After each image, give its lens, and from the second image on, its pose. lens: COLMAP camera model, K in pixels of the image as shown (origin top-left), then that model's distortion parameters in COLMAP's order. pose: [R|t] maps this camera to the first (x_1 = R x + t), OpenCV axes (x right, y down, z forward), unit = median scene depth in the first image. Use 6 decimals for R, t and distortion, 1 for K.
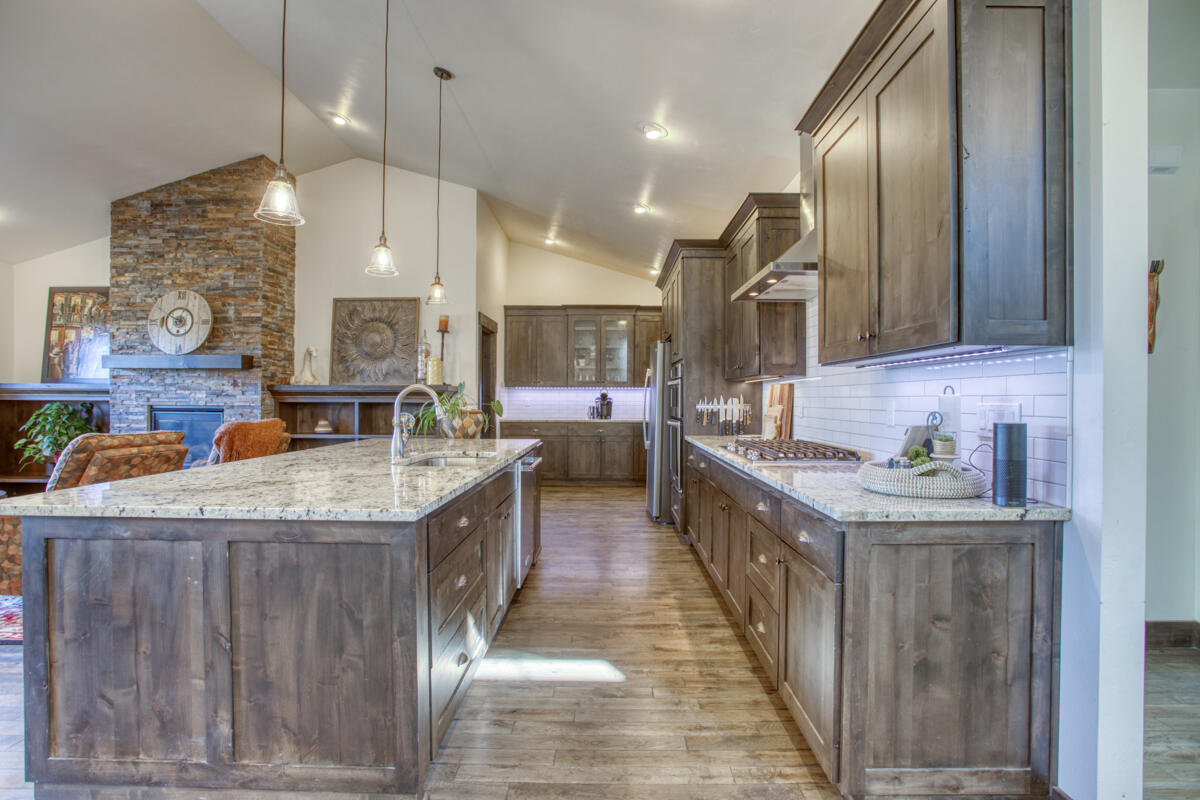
lens RADIAL K [[569.2, 0, 600.0], [0, 569.2, 400.0], [0, 0, 1]] dist [-0.072320, 0.040476]
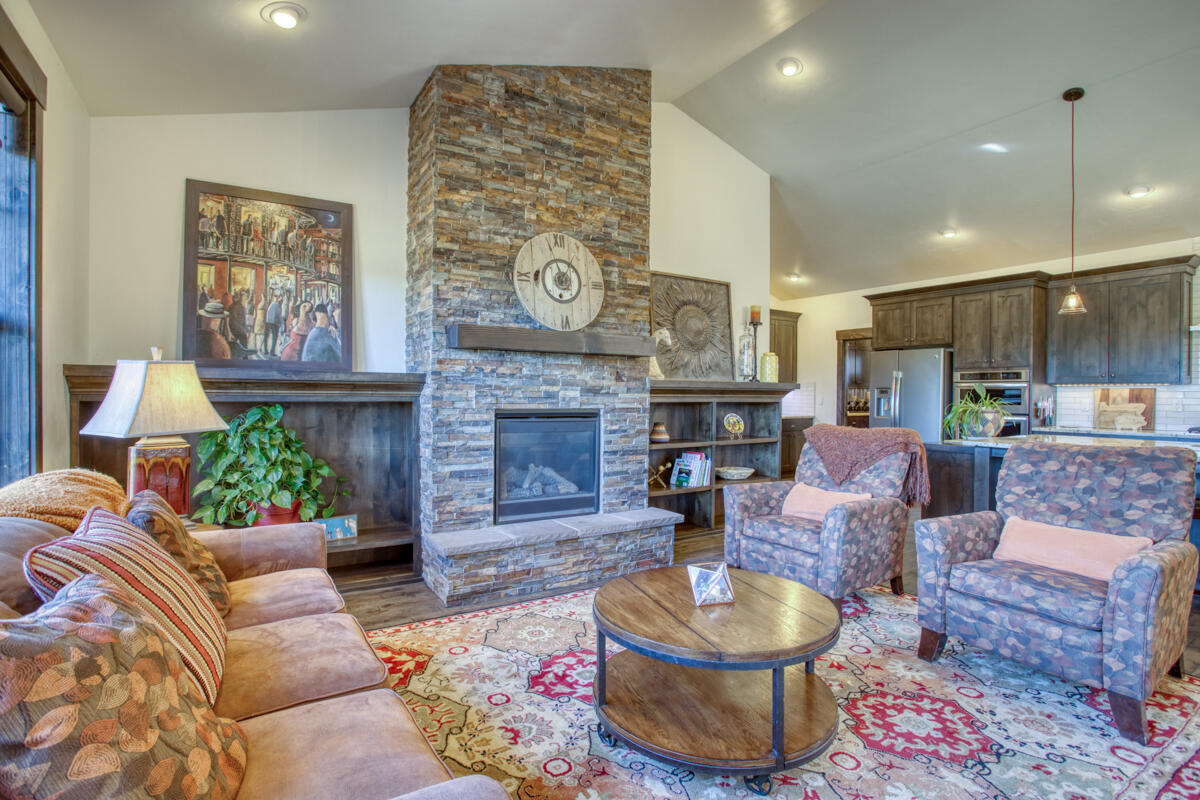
lens RADIAL K [[569.2, 0, 600.0], [0, 569.2, 400.0], [0, 0, 1]] dist [-0.072320, 0.040476]
pose [[0.835127, -0.003811, 0.550044, -1.074859], [-0.000852, 0.999966, 0.008221, -0.005964], [-0.550057, -0.007334, 0.835095, 0.406340]]
